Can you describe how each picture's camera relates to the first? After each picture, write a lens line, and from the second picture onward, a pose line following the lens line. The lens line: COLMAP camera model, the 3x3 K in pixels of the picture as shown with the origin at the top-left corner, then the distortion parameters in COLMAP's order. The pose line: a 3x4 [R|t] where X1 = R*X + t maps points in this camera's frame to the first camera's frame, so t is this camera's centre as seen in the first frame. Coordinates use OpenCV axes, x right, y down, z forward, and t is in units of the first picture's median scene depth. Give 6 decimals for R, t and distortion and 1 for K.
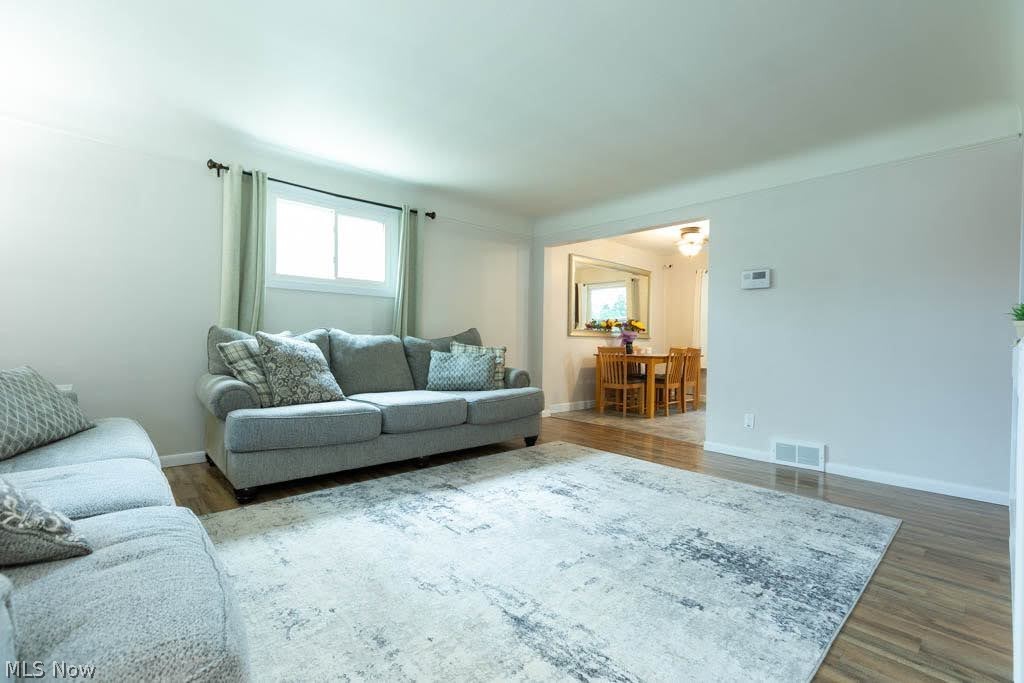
lens RADIAL K [[456.6, 0, 514.0], [0, 456.6, 345.0], [0, 0, 1]] dist [0.002970, 0.000066]
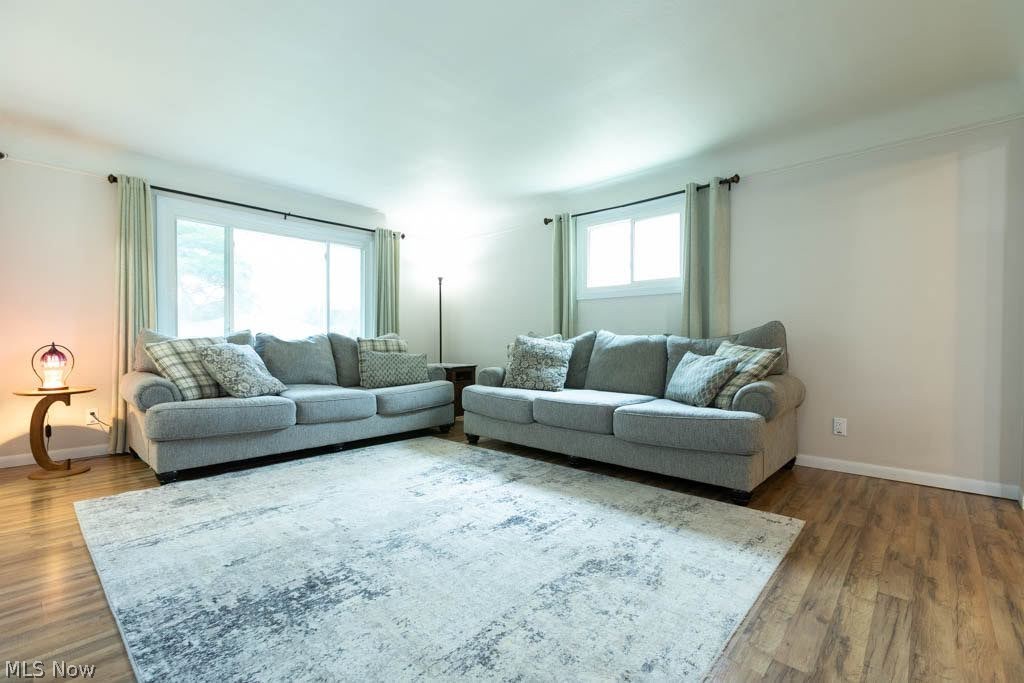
lens RADIAL K [[456.6, 0, 514.0], [0, 456.6, 345.0], [0, 0, 1]] dist [0.002970, 0.000066]
pose [[0.084121, -0.005575, -0.996440, 0.970216], [-0.007874, 0.999949, -0.006259, 0.010898], [0.996424, 0.008373, 0.084072, 0.967470]]
